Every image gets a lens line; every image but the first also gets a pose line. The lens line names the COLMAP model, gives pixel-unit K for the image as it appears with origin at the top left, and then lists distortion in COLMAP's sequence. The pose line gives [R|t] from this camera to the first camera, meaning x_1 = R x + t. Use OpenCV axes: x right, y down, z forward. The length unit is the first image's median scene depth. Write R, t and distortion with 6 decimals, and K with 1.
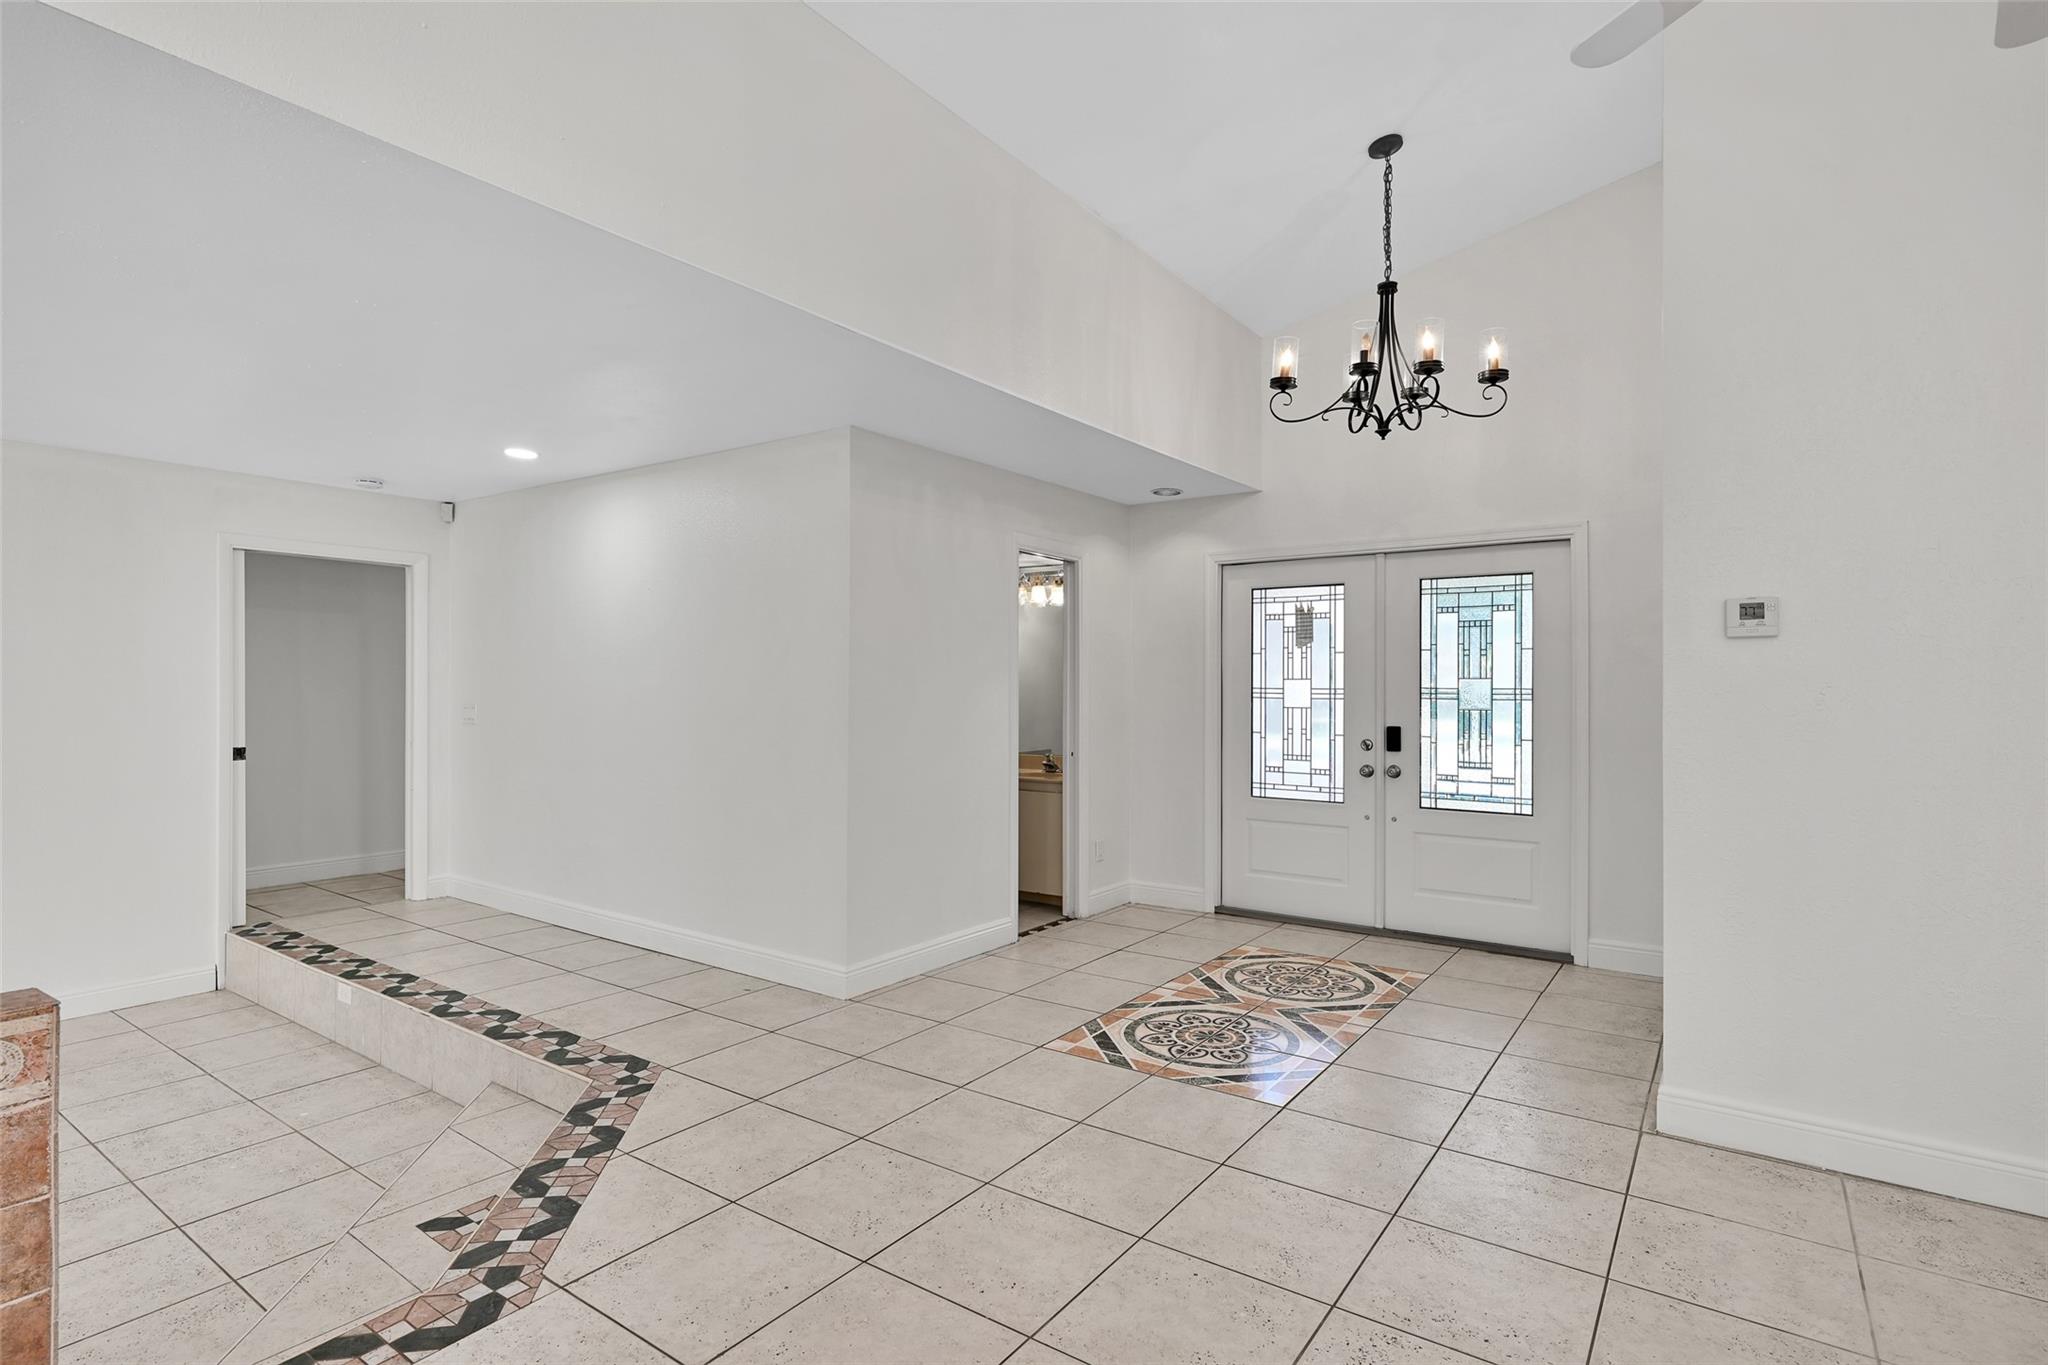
lens RADIAL K [[1014.3, 0, 1021.1], [0, 1014.3, 692.7], [0, 0, 1]] dist [0.002772, 0.000257]
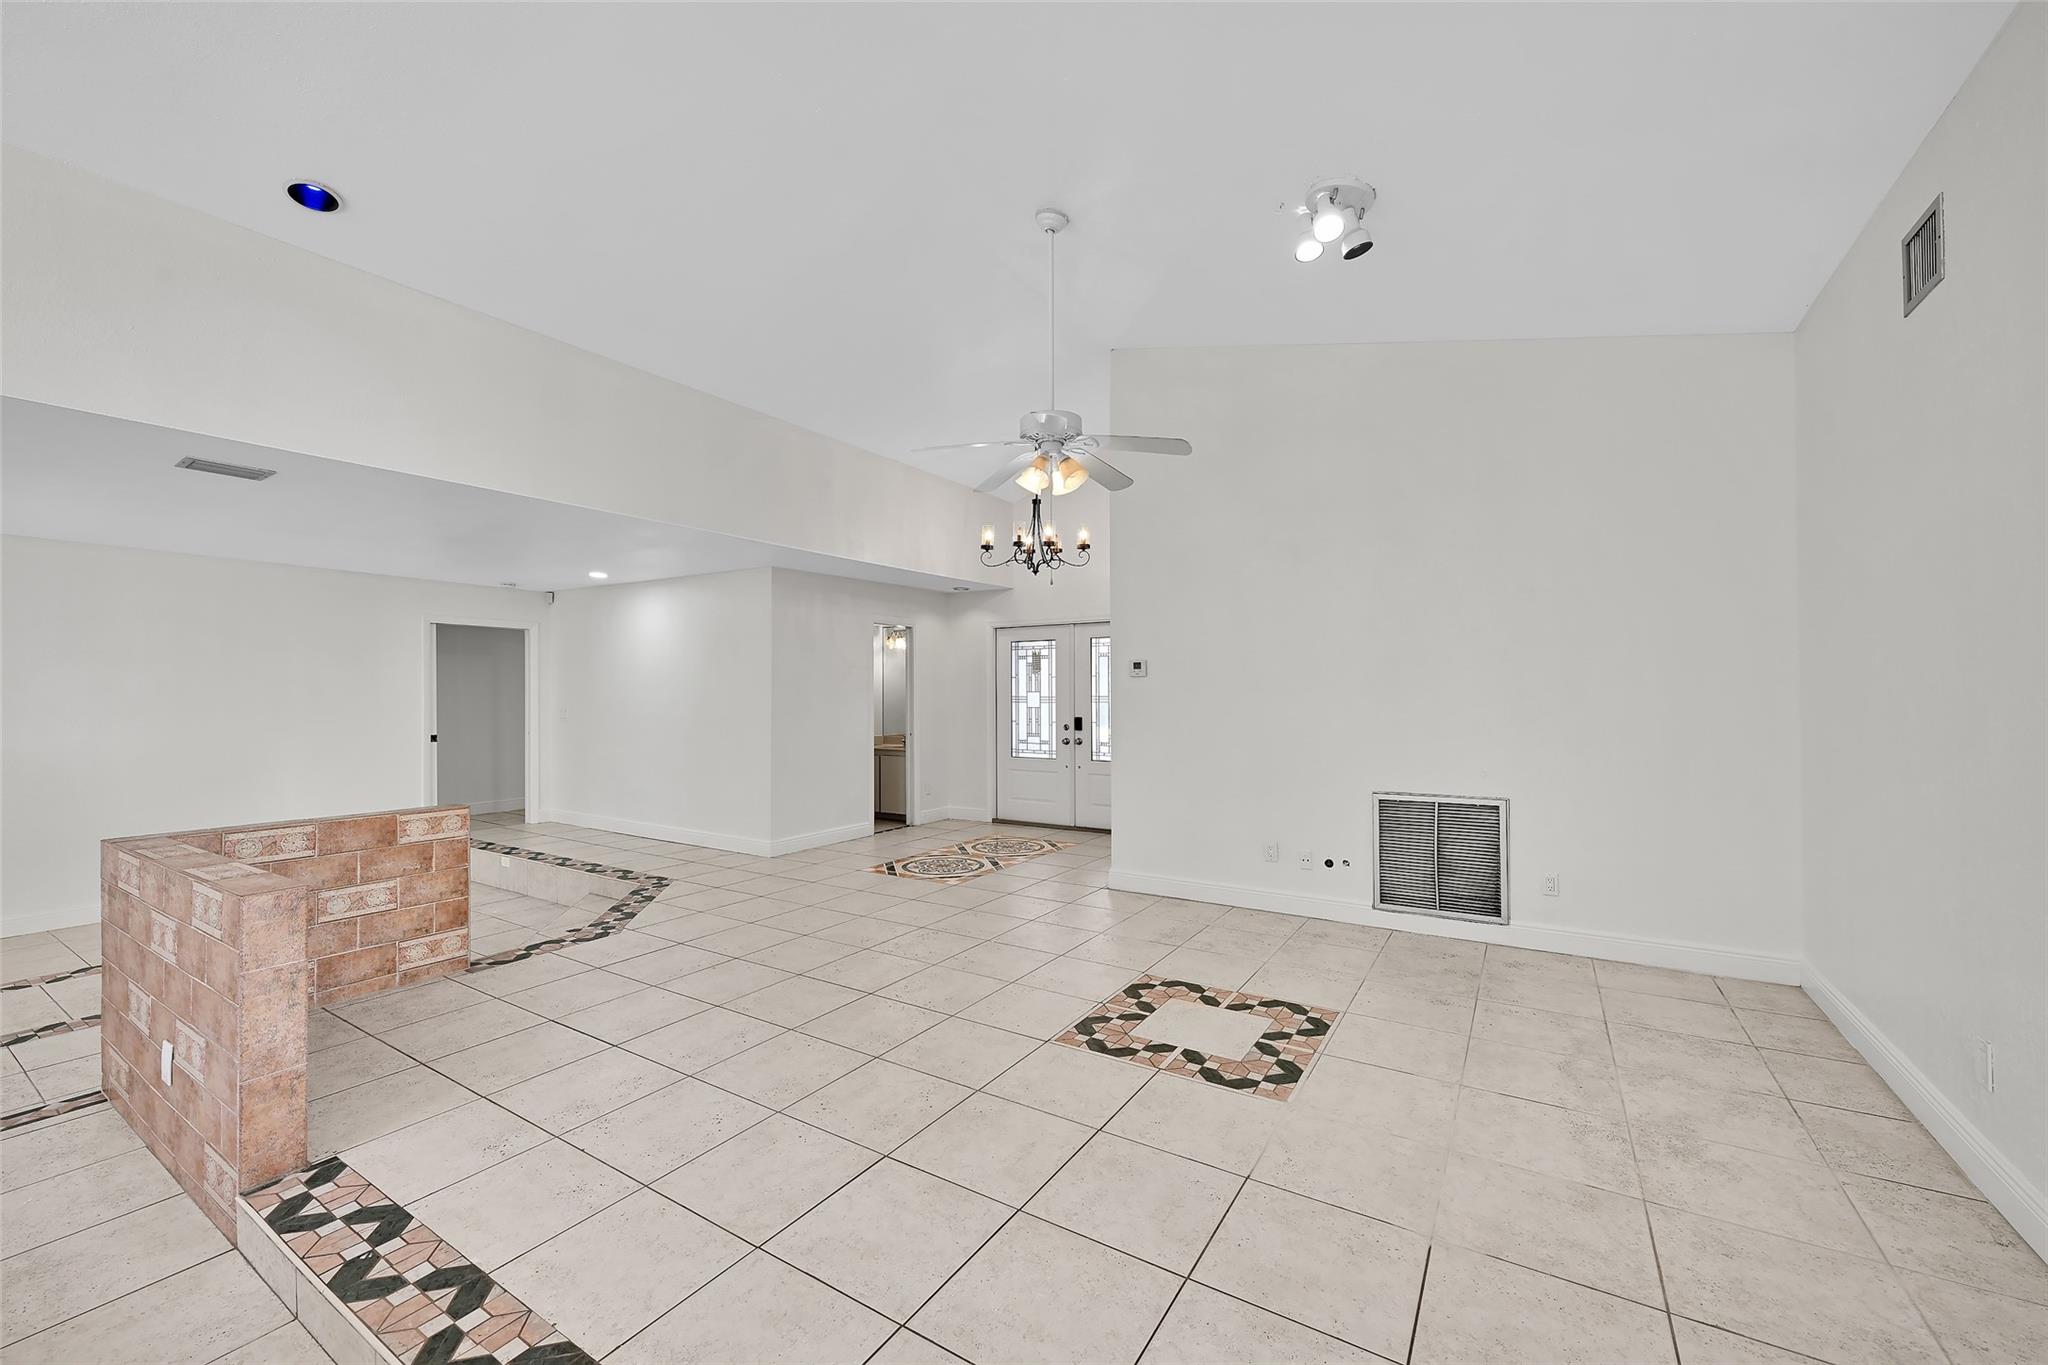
lens RADIAL K [[806.2, 0, 1023.0], [0, 806.2, 691.9], [0, 0, 1]] dist [-0.002908, 0.000362]
pose [[0.998500, -0.007136, 0.054292, 0.192139], [0.007470, 0.999954, -0.005952, -0.004998], [-0.054247, 0.006348, 0.998507, -0.485715]]
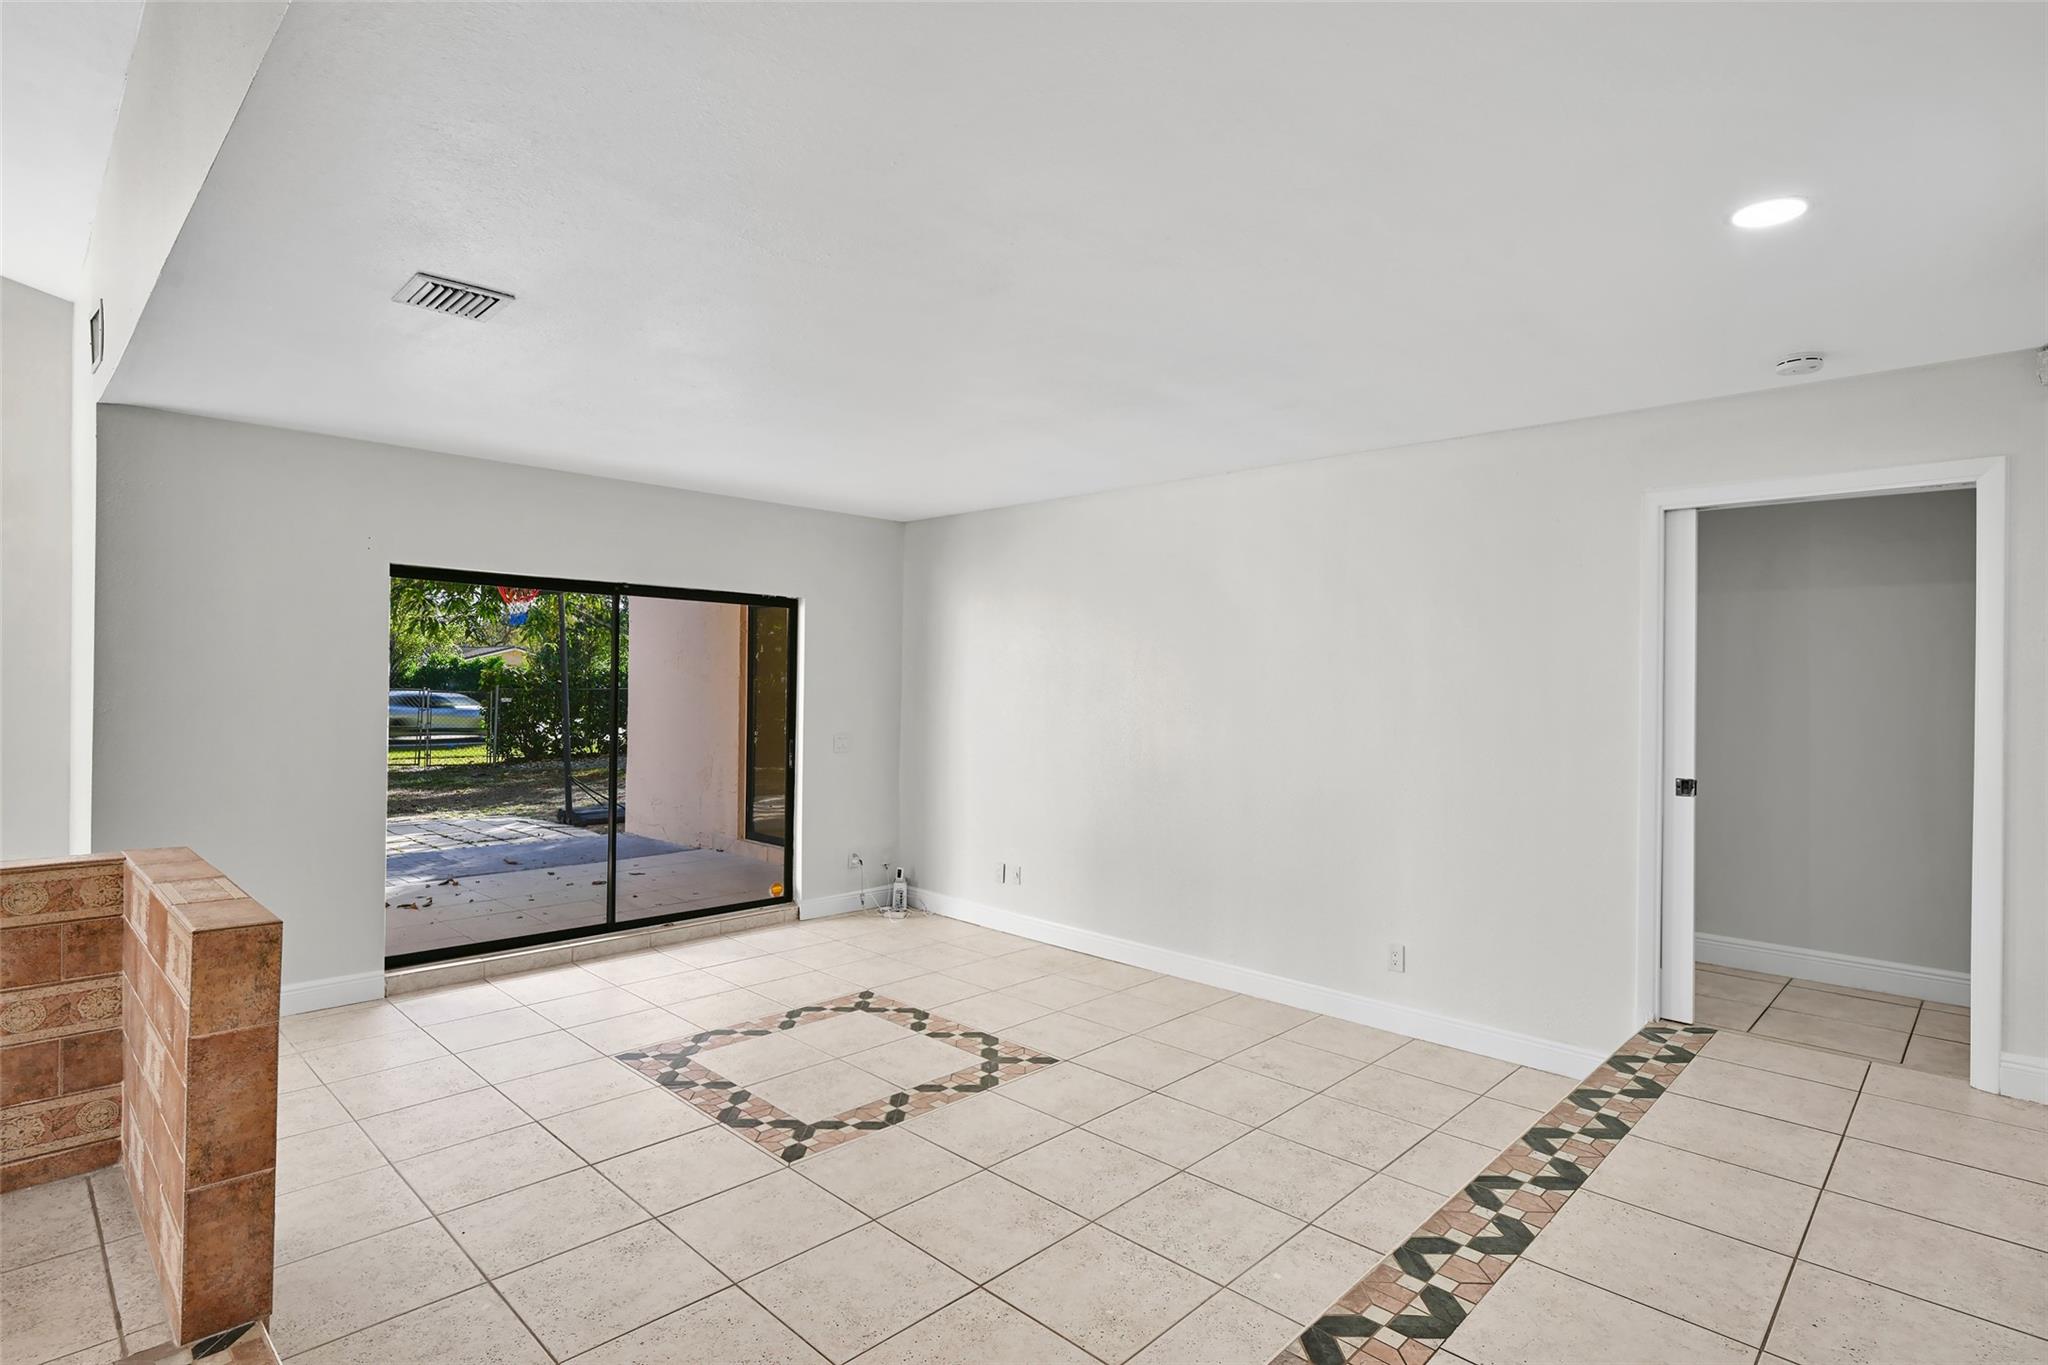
lens RADIAL K [[1014.3, 0, 1022.4], [0, 1014.3, 677.2], [0, 0, 1]] dist [0.002772, 0.000257]
pose [[-0.148777, -0.013915, -0.988773, 0.033574], [-0.020974, 0.999720, -0.010914, -0.001560], [0.988648, 0.019115, -0.149027, 0.669970]]
